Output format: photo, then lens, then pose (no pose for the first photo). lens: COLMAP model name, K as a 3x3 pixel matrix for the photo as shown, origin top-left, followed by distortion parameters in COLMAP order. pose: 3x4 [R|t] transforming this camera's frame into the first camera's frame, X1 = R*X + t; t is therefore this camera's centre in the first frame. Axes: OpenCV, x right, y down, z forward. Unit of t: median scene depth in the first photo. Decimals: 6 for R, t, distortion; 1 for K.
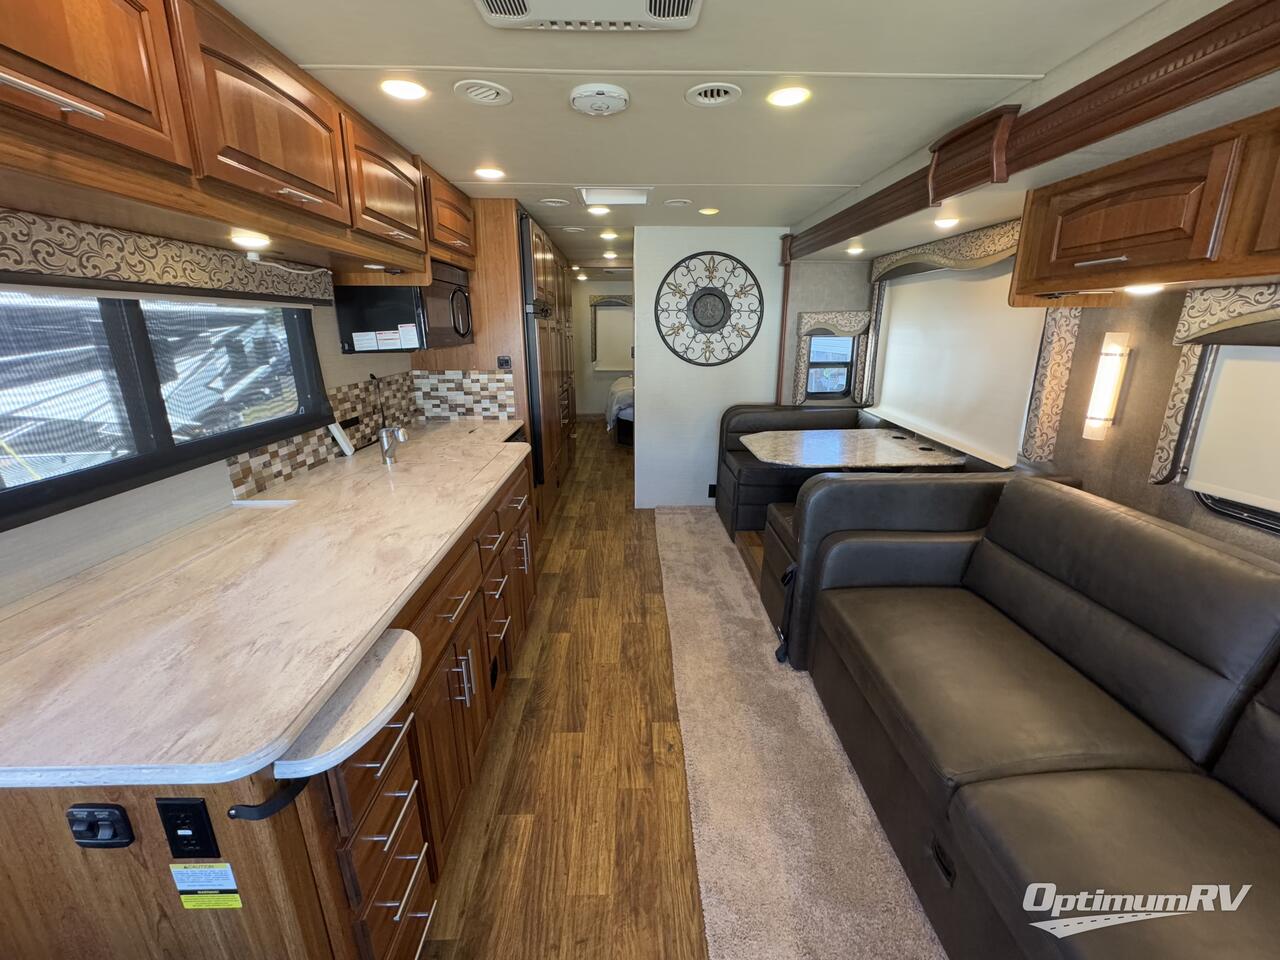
lens RADIAL K [[529.9, 0, 640.0], [0, 529.9, 480.0], [0, 0, 1]] dist [-0.000202, 0.000106]
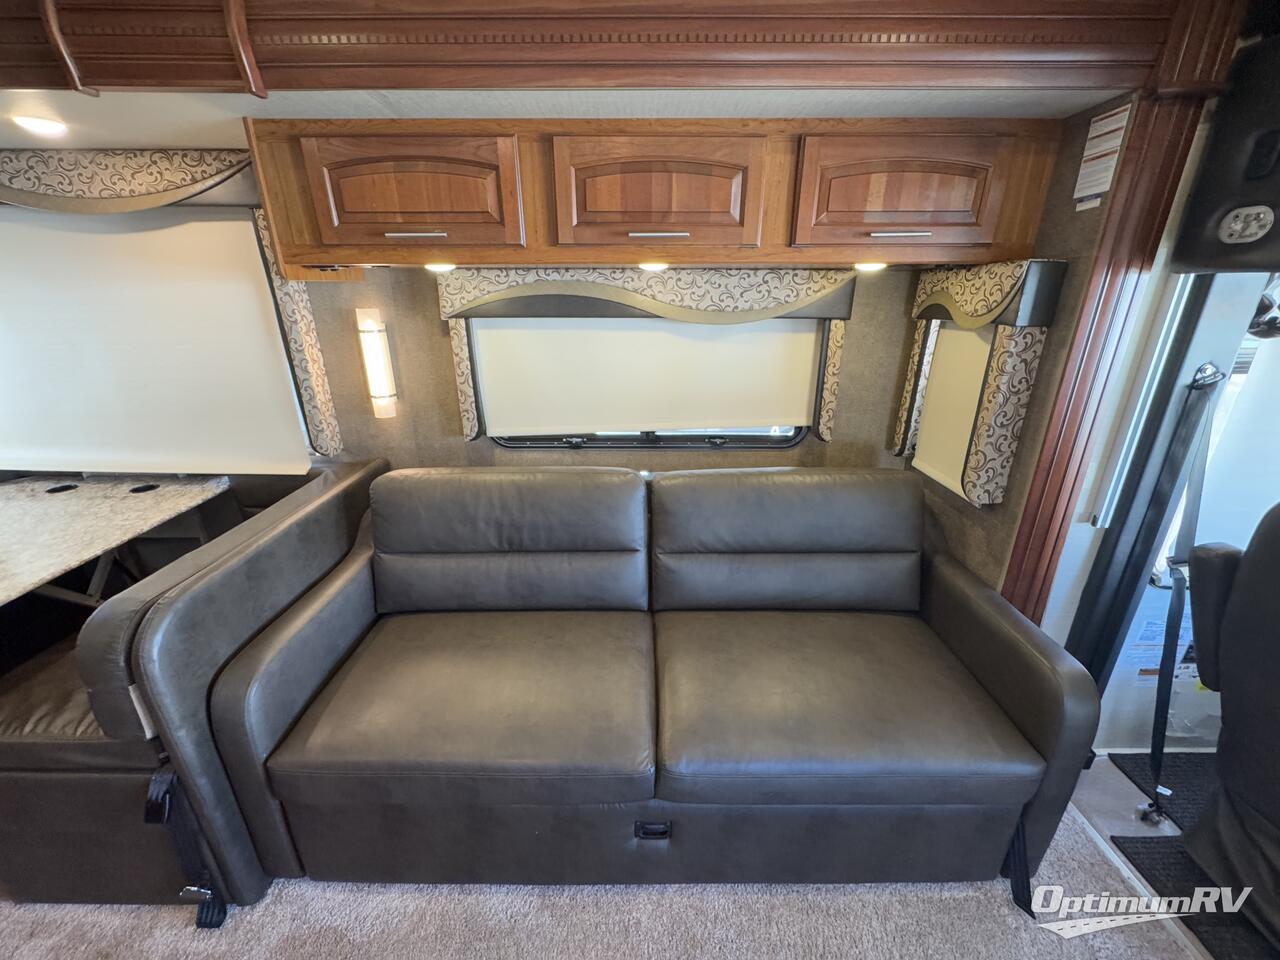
lens RADIAL K [[512.0, 0, 640.4], [0, 512.0, 478.7], [0, 0, 1]] dist [-0.003185, -0.000133]
pose [[0.011783, -0.344785, 0.938608, -0.085884], [0.279254, 0.902459, 0.328001, -0.159875], [-0.960145, 0.258245, 0.106916, 0.484100]]
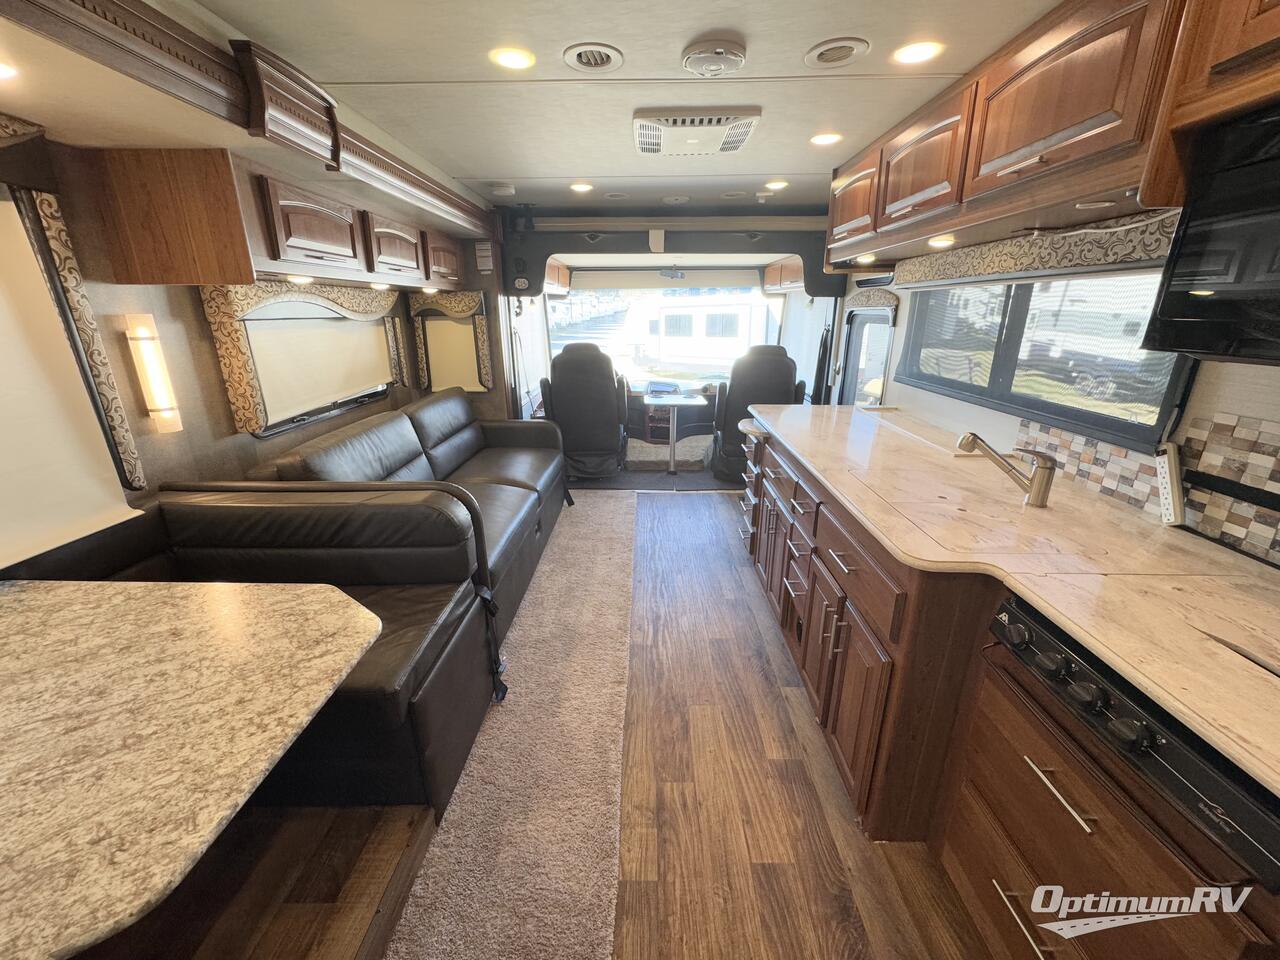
lens RADIAL K [[512.0, 0, 640.4], [0, 512.0, 478.7], [0, 0, 1]] dist [-0.003185, -0.000133]
pose [[-0.999603, -0.004194, 0.027861, 0.021301], [0.012306, 0.824555, 0.565648, -0.518034], [-0.025345, 0.565766, -0.824176, 1.817584]]
